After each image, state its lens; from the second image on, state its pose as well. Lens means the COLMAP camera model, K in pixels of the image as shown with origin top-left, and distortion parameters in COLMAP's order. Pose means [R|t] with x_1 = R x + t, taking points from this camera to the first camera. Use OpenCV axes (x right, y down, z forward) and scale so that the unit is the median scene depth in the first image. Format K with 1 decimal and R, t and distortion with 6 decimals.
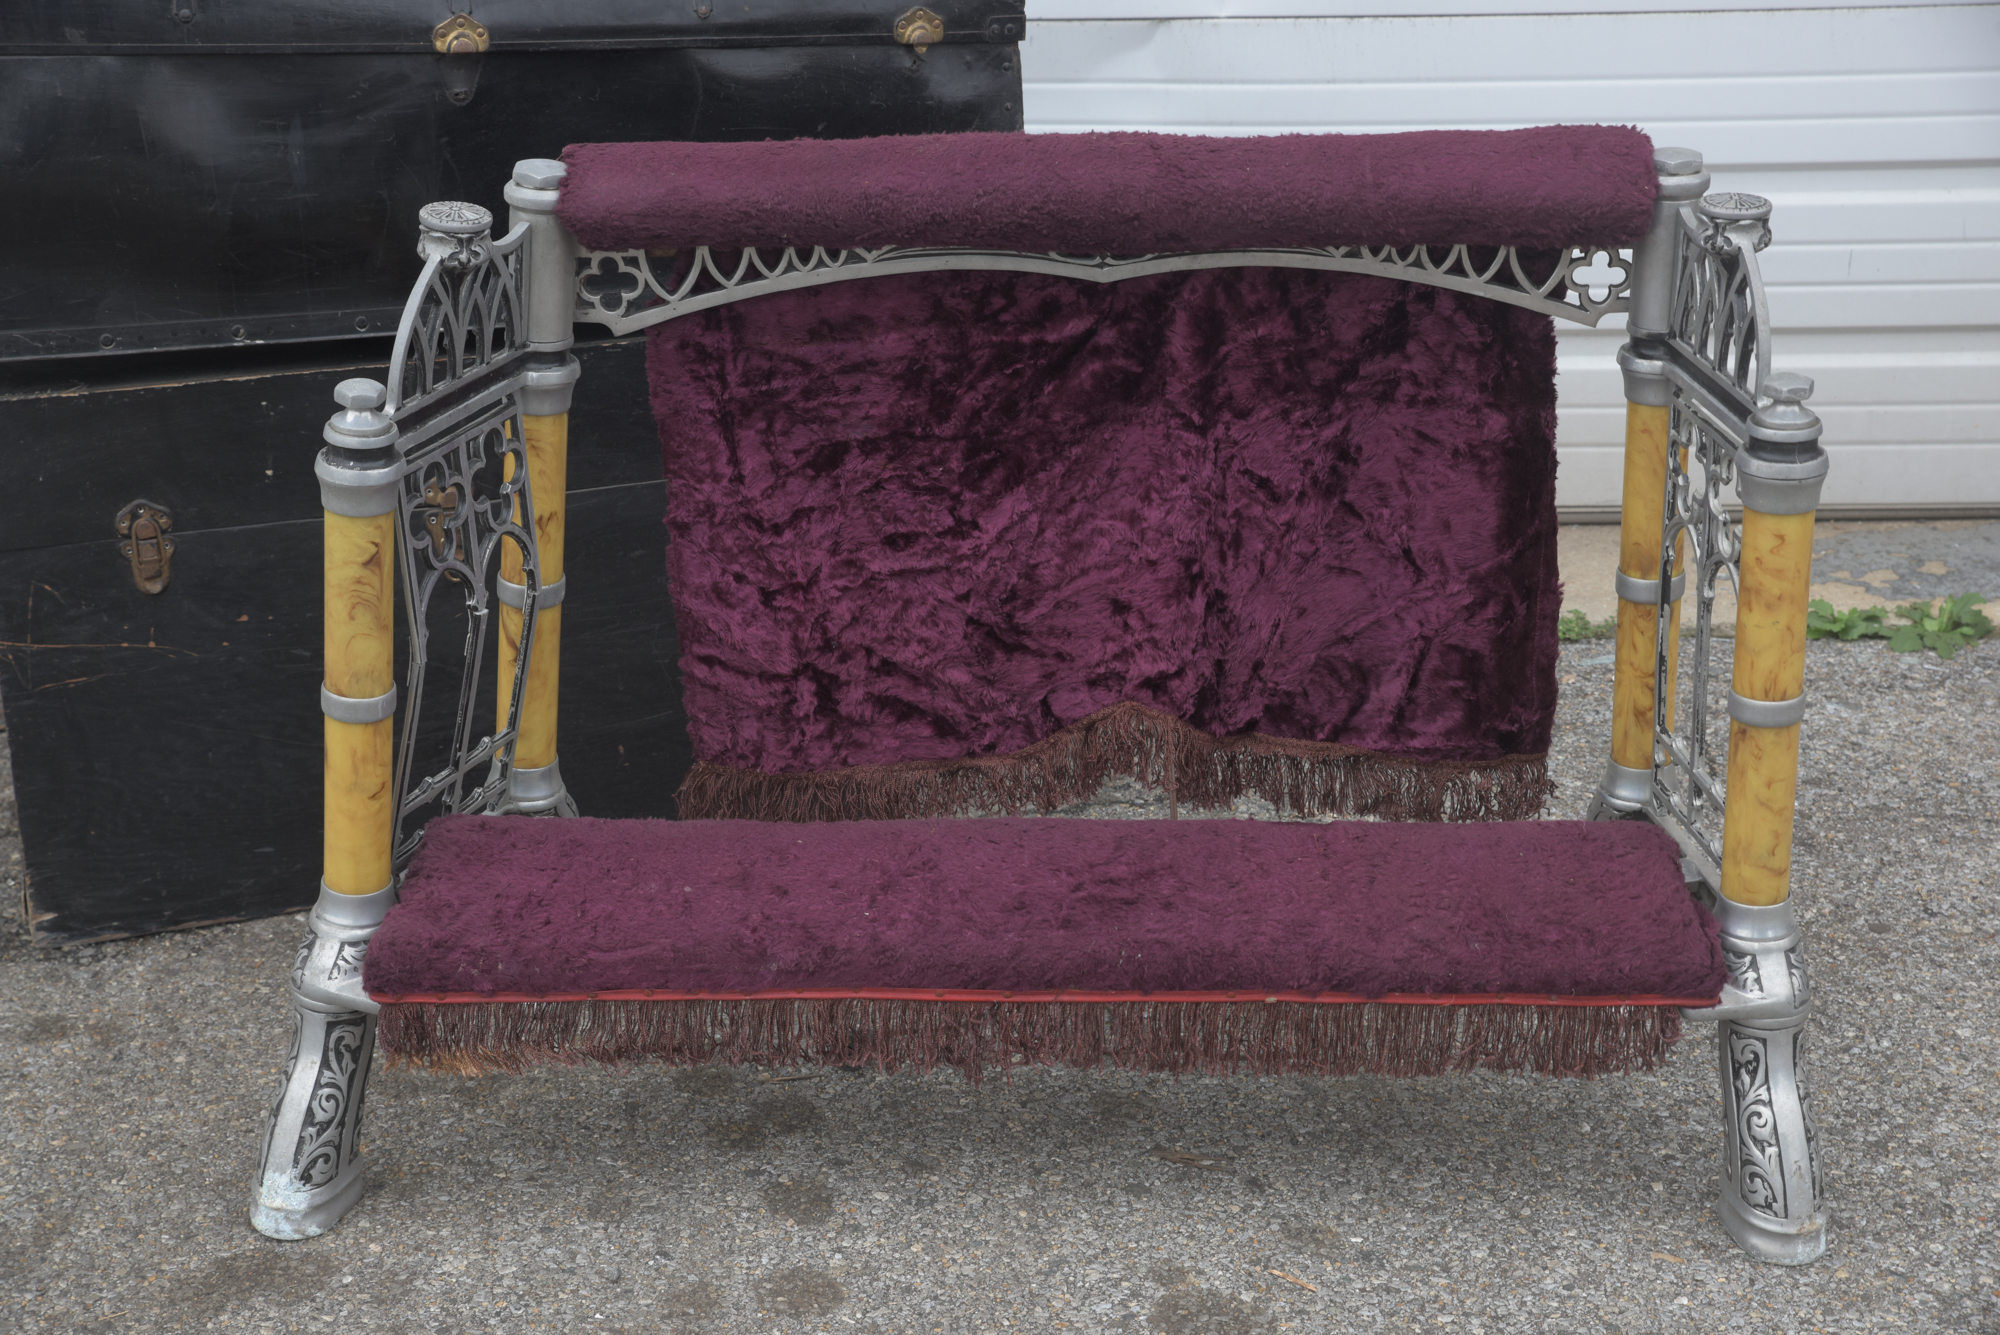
lens RADIAL K [[3156.2, 0, 980.3], [0, 3156.2, 673.1], [0, 0, 1]] dist [0.144559, 0.000000]
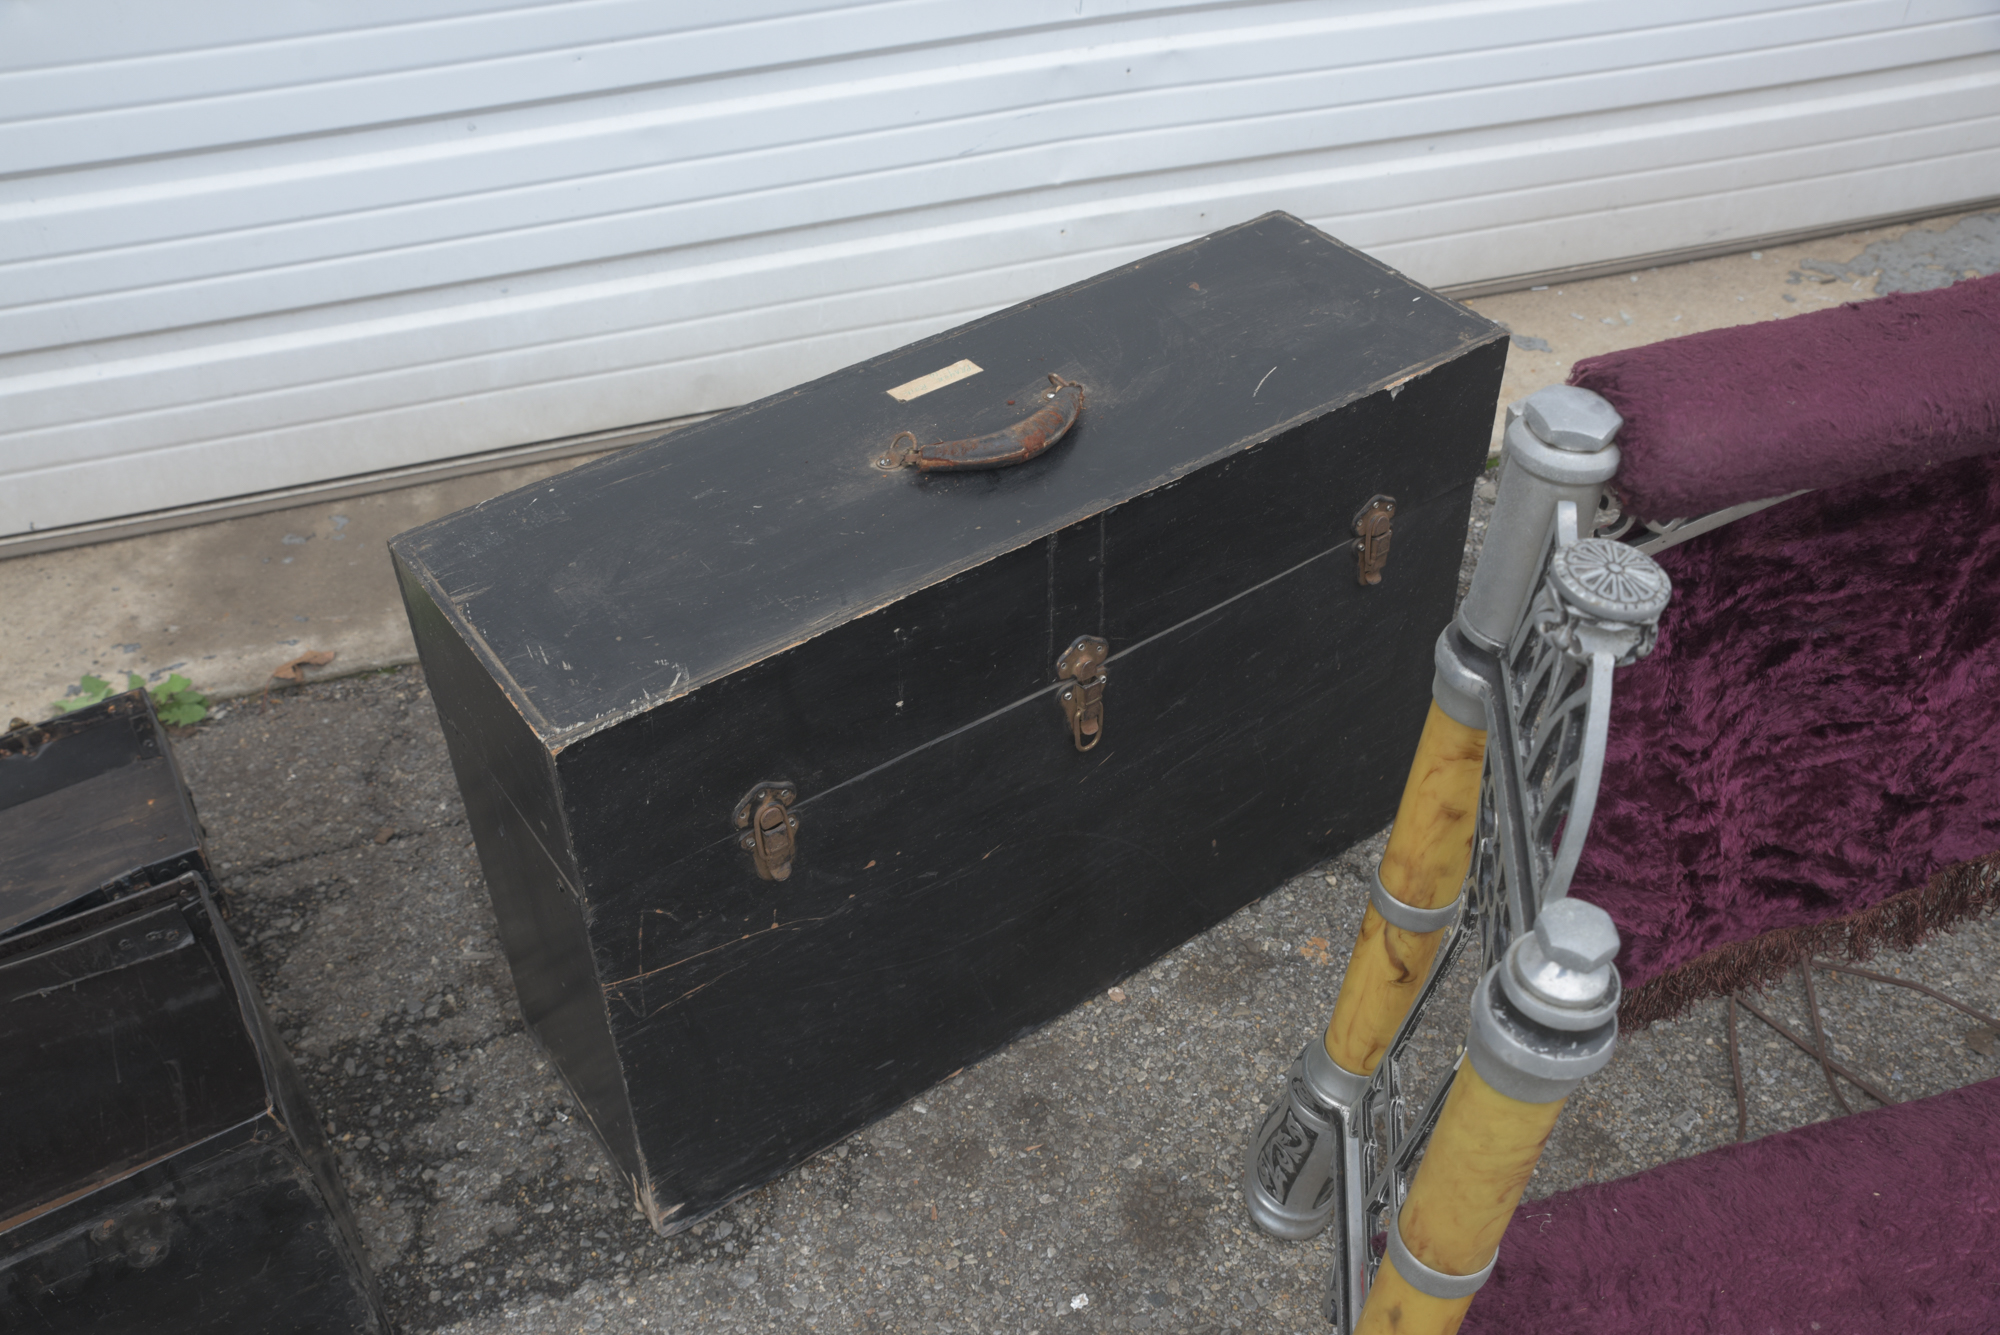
lens RADIAL K [[1865.1, 0, 990.4], [0, 1865.1, 665.0], [0, 0, 1]] dist [-0.027120, 0.000000]
pose [[0.959132, -0.192643, 0.207255, -0.337604], [0.122718, 0.943186, 0.308773, -0.239521], [-0.254963, -0.270720, 0.928280, 0.660593]]
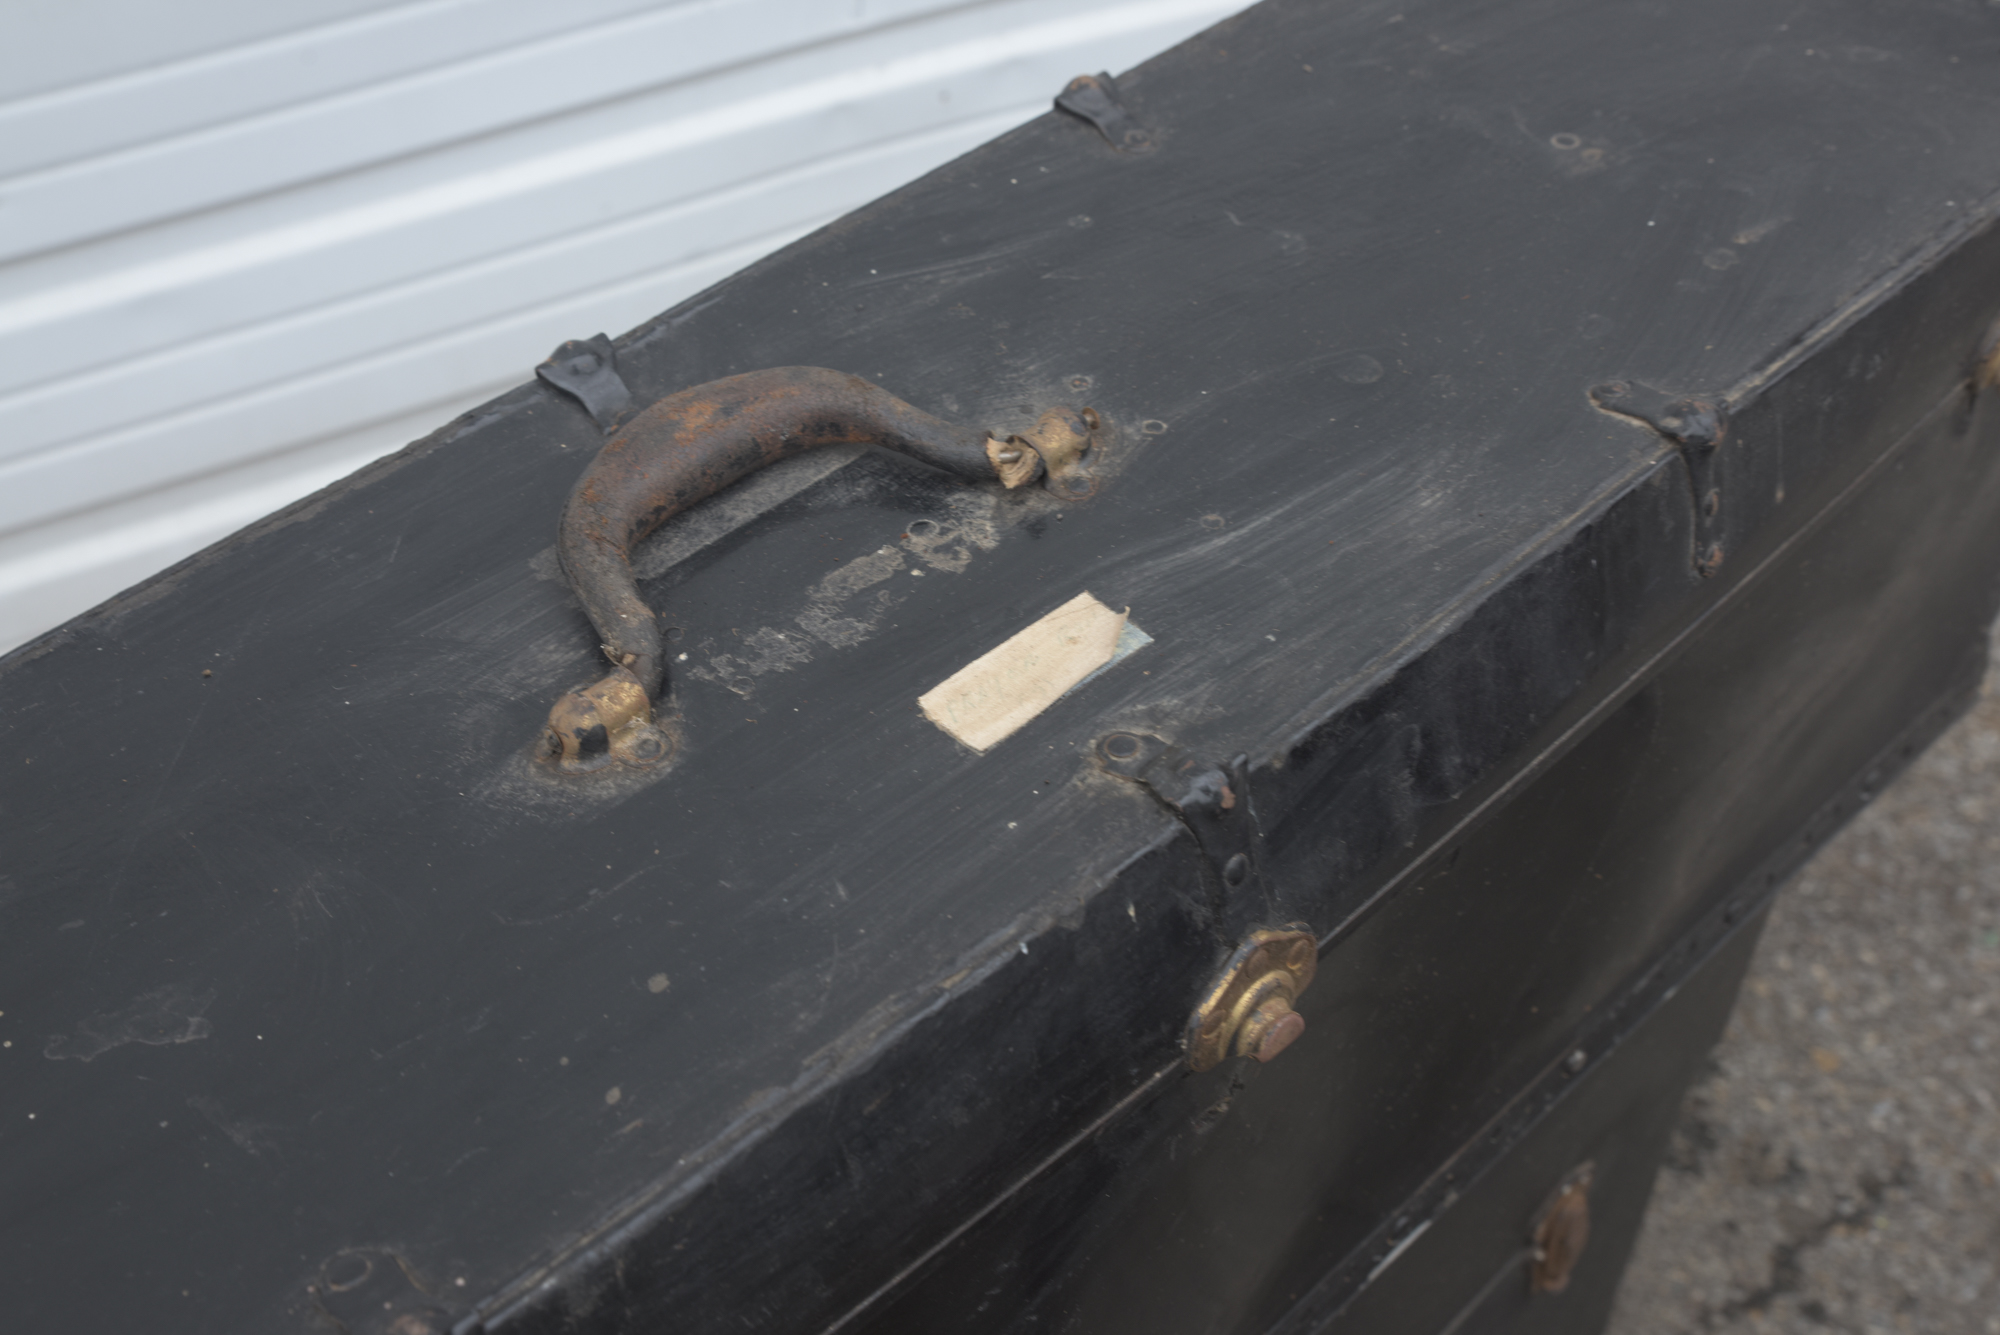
lens RADIAL K [[2251.0, 0, 1000.0], [0, 2251.0, 658.6], [0, 0, 1]] dist [0.045256, 0.000000]
pose [[0.904088, -0.308893, 0.295315, -0.263264], [0.171067, 0.894851, 0.412285, -0.353932], [-0.391614, -0.322223, 0.861865, 0.926302]]
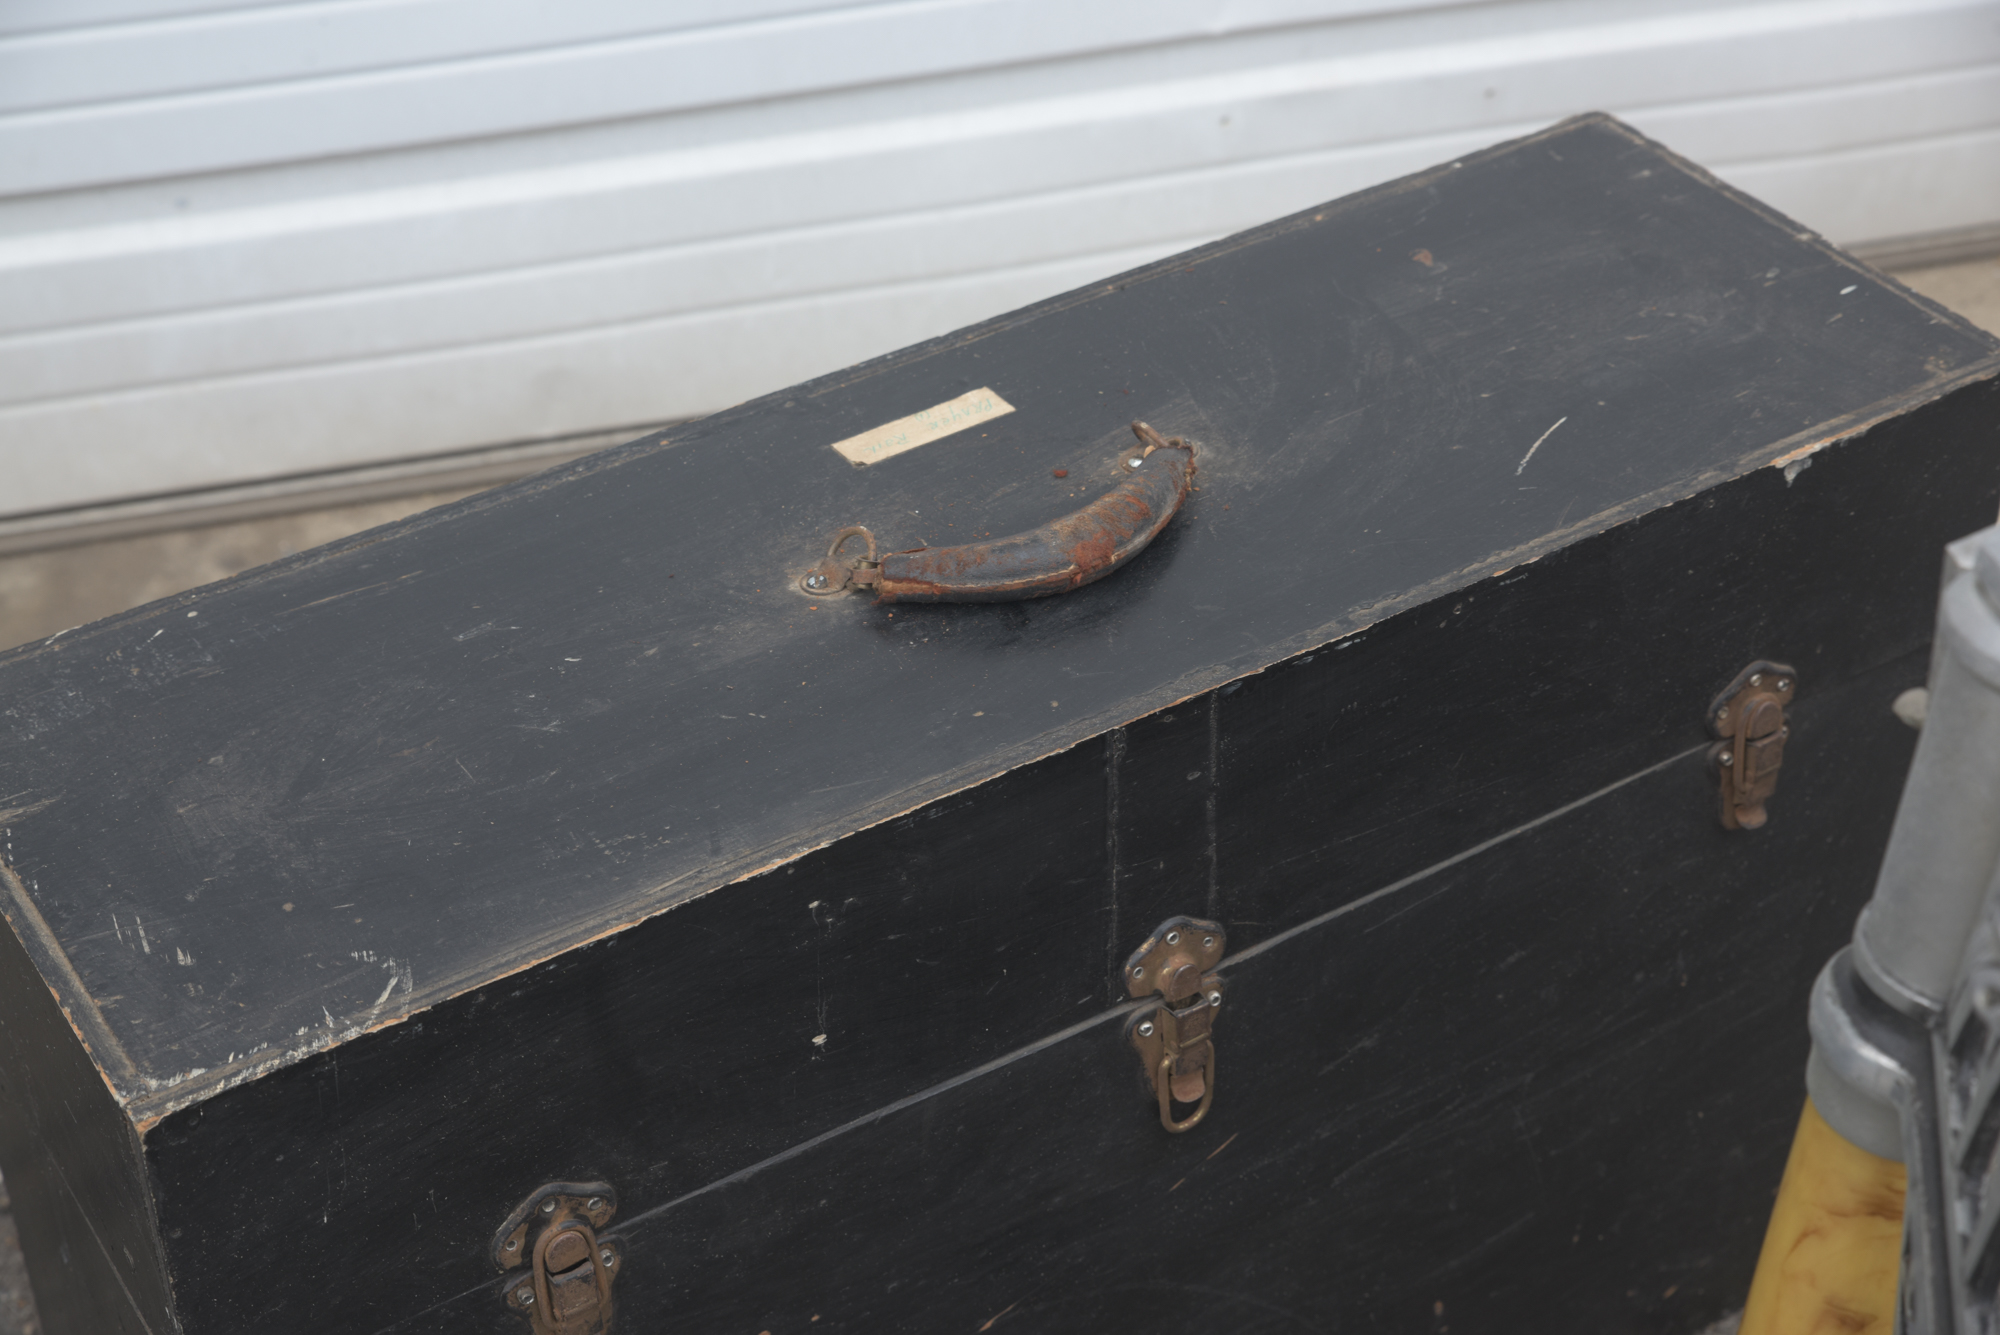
lens RADIAL K [[3456.3, 0, 987.8], [0, 3456.3, 668.6], [0, 0, 1]] dist [0.159839, 0.000000]
pose [[0.973491, -0.150240, 0.172462, -0.312301], [0.104337, 0.962687, 0.249694, -0.250670], [-0.203541, -0.225081, 0.952843, 0.664002]]
